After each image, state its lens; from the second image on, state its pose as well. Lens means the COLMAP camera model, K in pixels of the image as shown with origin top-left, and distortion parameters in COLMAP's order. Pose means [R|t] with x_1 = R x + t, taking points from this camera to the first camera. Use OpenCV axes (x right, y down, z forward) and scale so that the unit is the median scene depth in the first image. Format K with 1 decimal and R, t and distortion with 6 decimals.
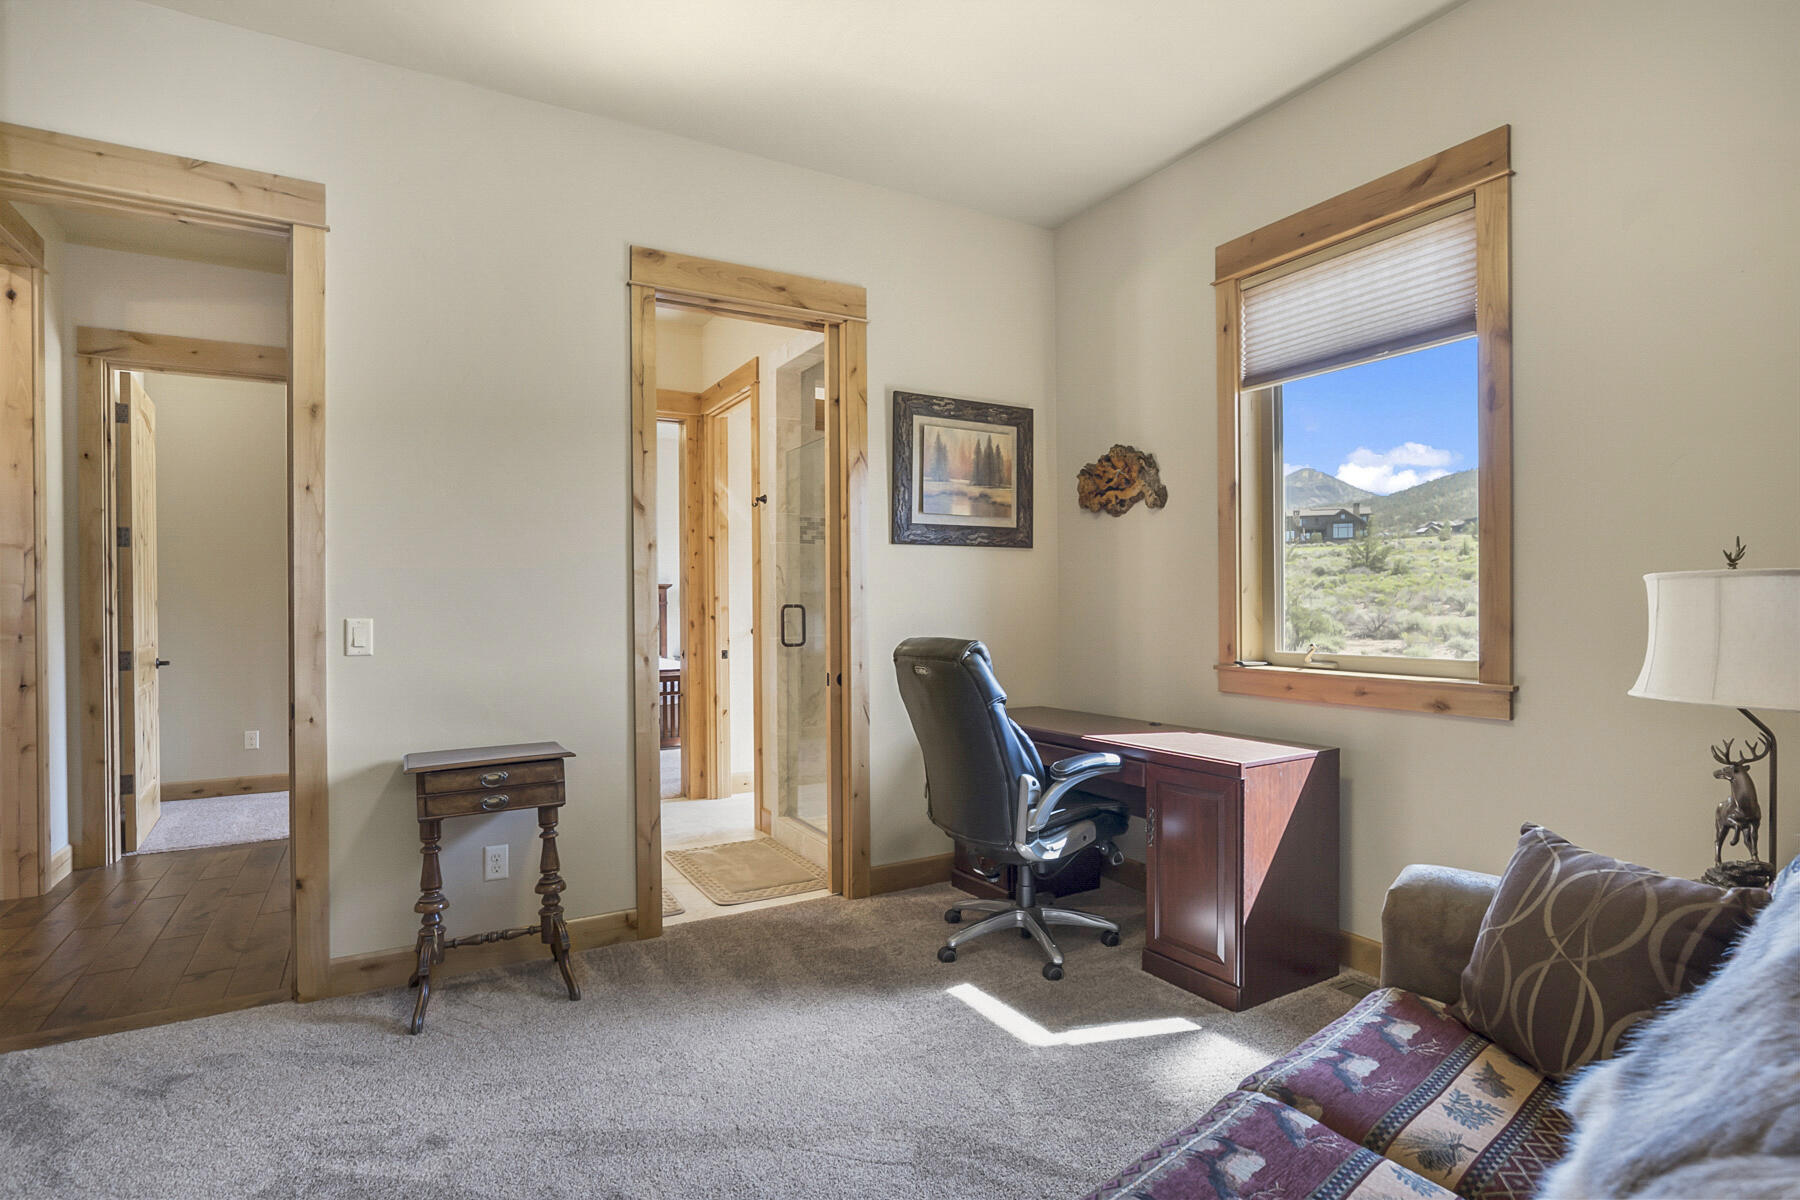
lens RADIAL K [[915.0, 0, 907.9], [0, 915.0, 607.1], [0, 0, 1]] dist [-0.020056, 0.008872]
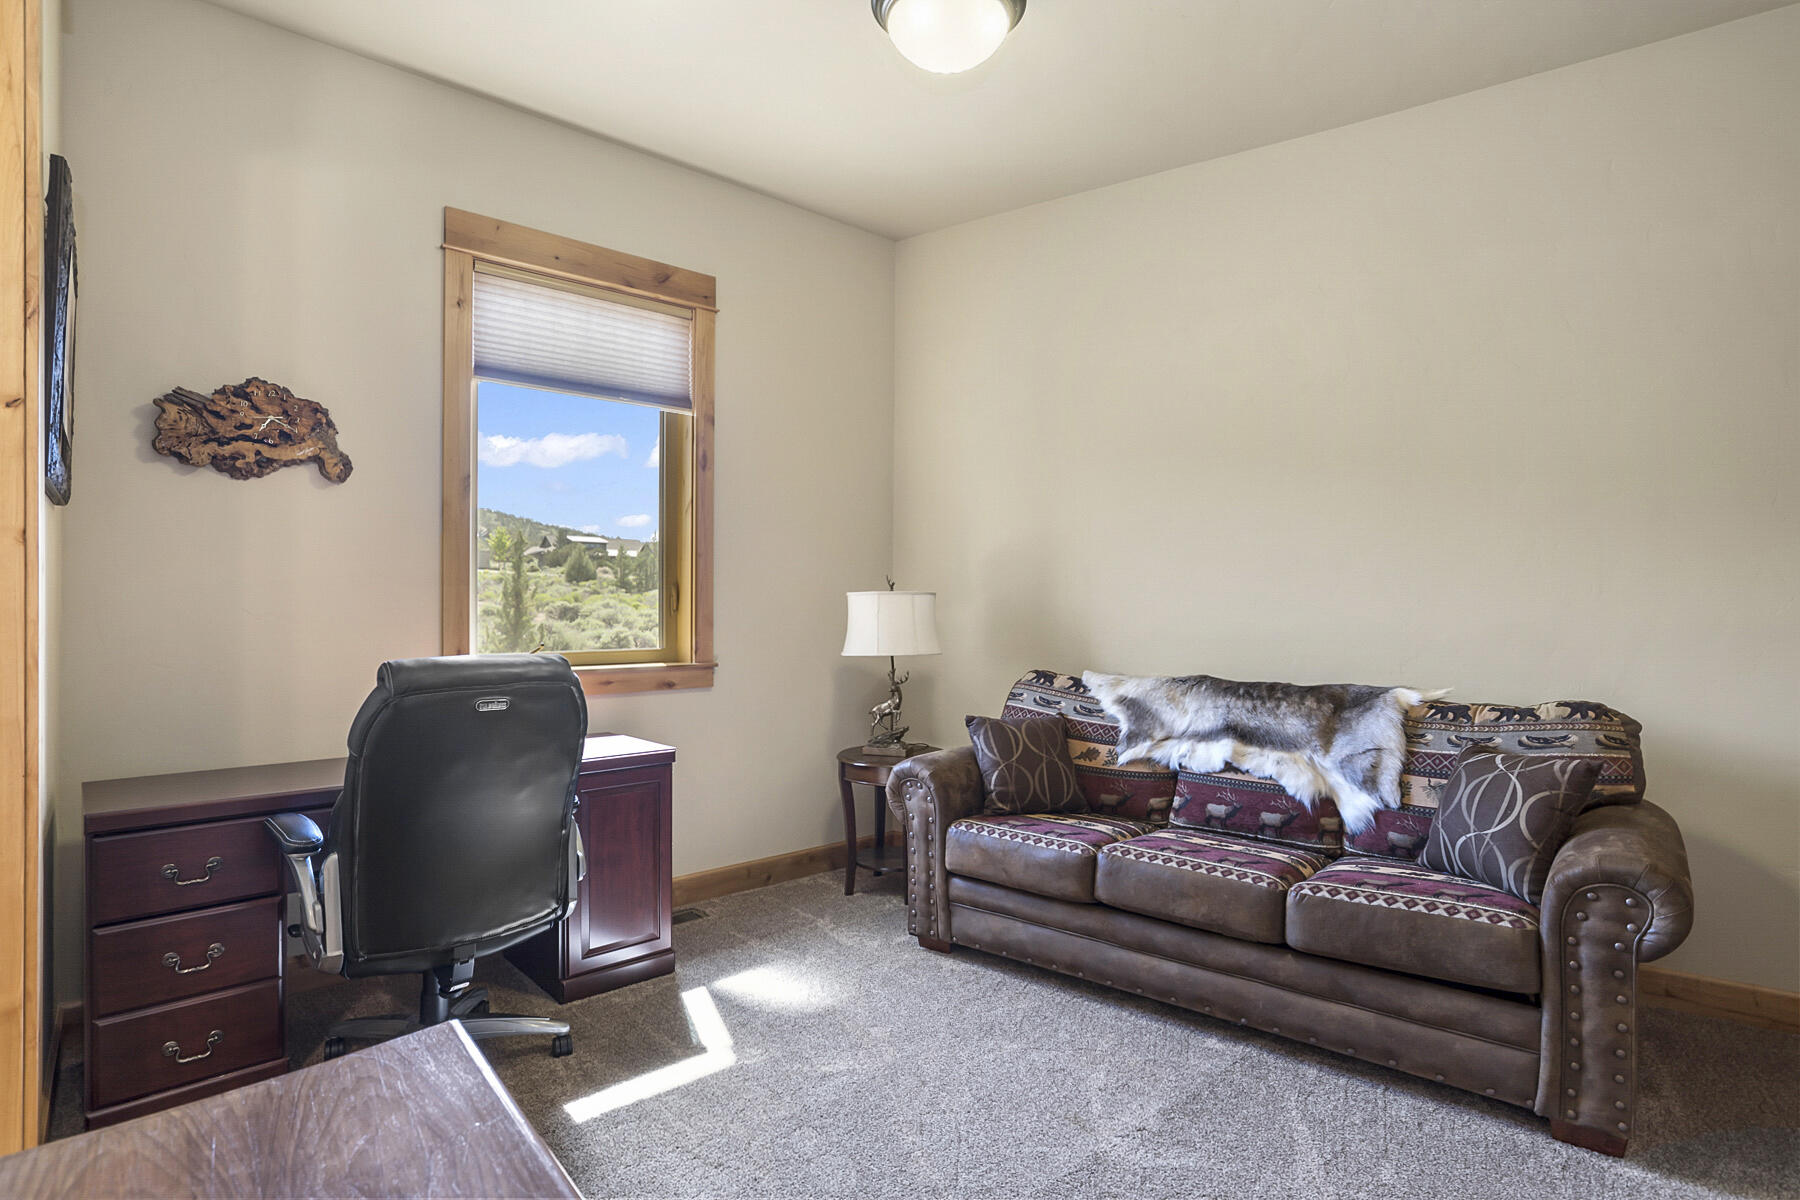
lens RADIAL K [[915.0, 0, 900.5], [0, 915.0, 603.8], [0, 0, 1]] dist [-0.020056, 0.008872]
pose [[-0.181127, 0.010618, 0.983402, -0.625041], [0.006192, 0.999934, -0.009656, 0.005684], [-0.983440, 0.004340, -0.181180, 0.740183]]
